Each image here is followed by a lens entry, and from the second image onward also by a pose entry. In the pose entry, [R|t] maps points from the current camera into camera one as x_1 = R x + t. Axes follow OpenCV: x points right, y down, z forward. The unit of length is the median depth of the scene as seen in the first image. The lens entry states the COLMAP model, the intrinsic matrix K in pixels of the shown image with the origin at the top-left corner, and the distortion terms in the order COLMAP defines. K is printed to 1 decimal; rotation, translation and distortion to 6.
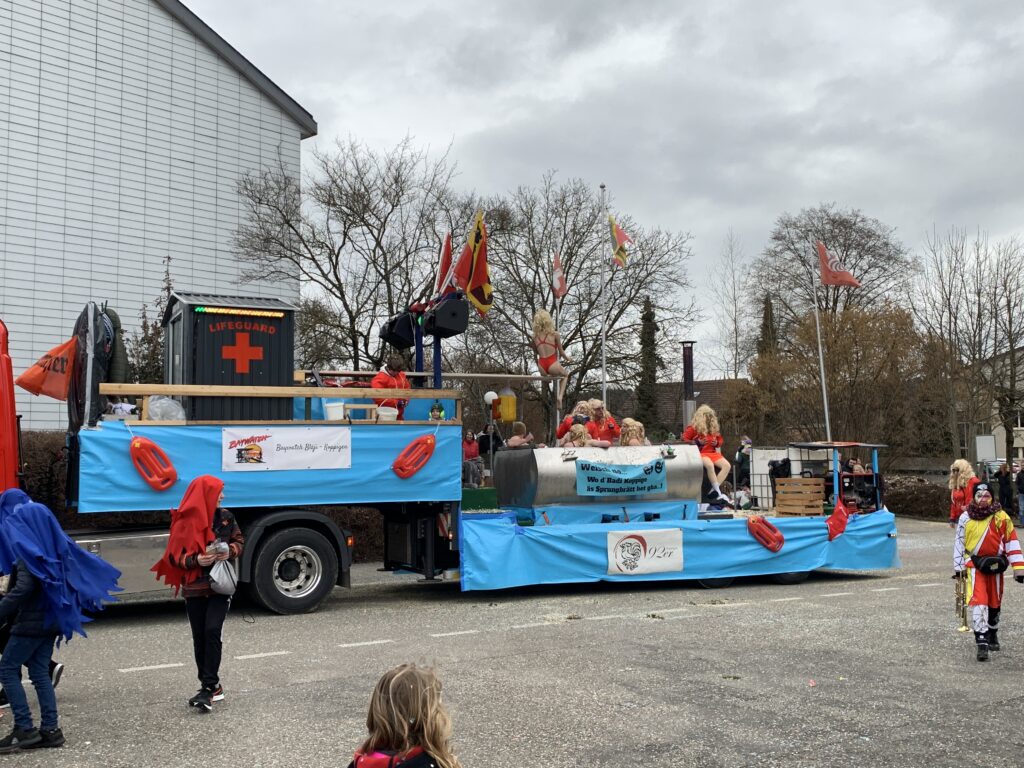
lens RADIAL K [[1145.3, 0, 512.0], [0, 1145.3, 384.0], [0, 0, 1]] dist [0.309878, -0.001621]
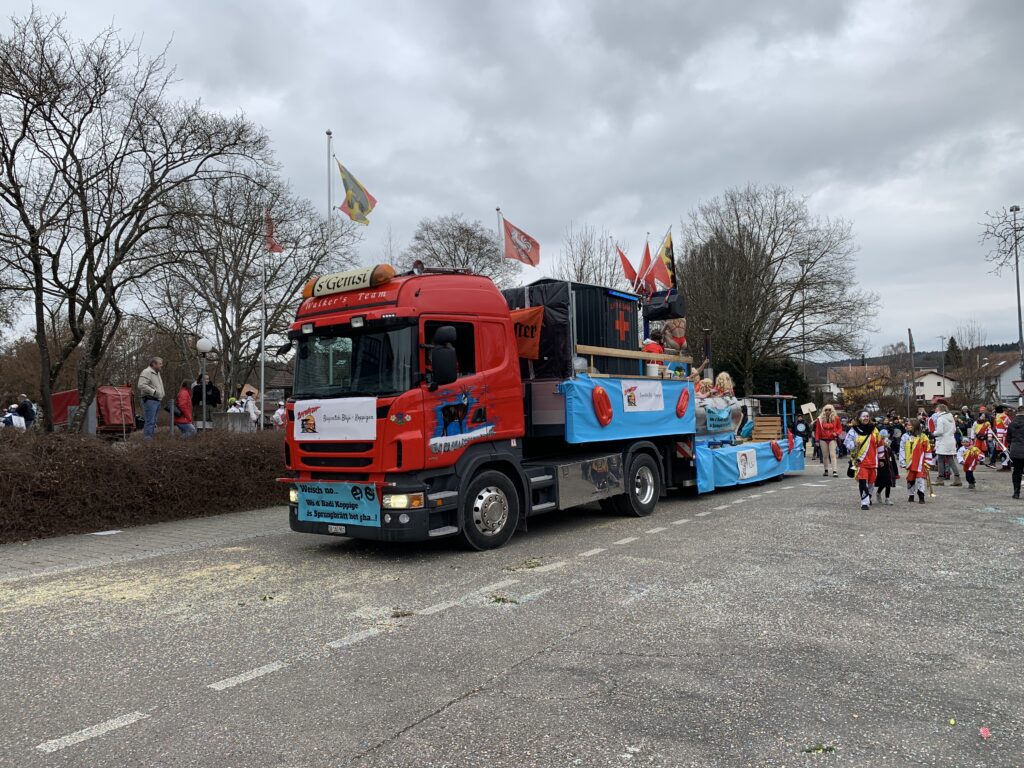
lens RADIAL K [[777.4, 0, 512.0], [0, 777.4, 384.0], [0, 0, 1]] dist [0.015915, -0.009566]
pose [[0.910458, 0.005463, 0.413565, -0.975205], [-0.015165, 0.999681, 0.020180, 0.504614], [-0.413323, -0.024645, 0.910251, 5.945009]]
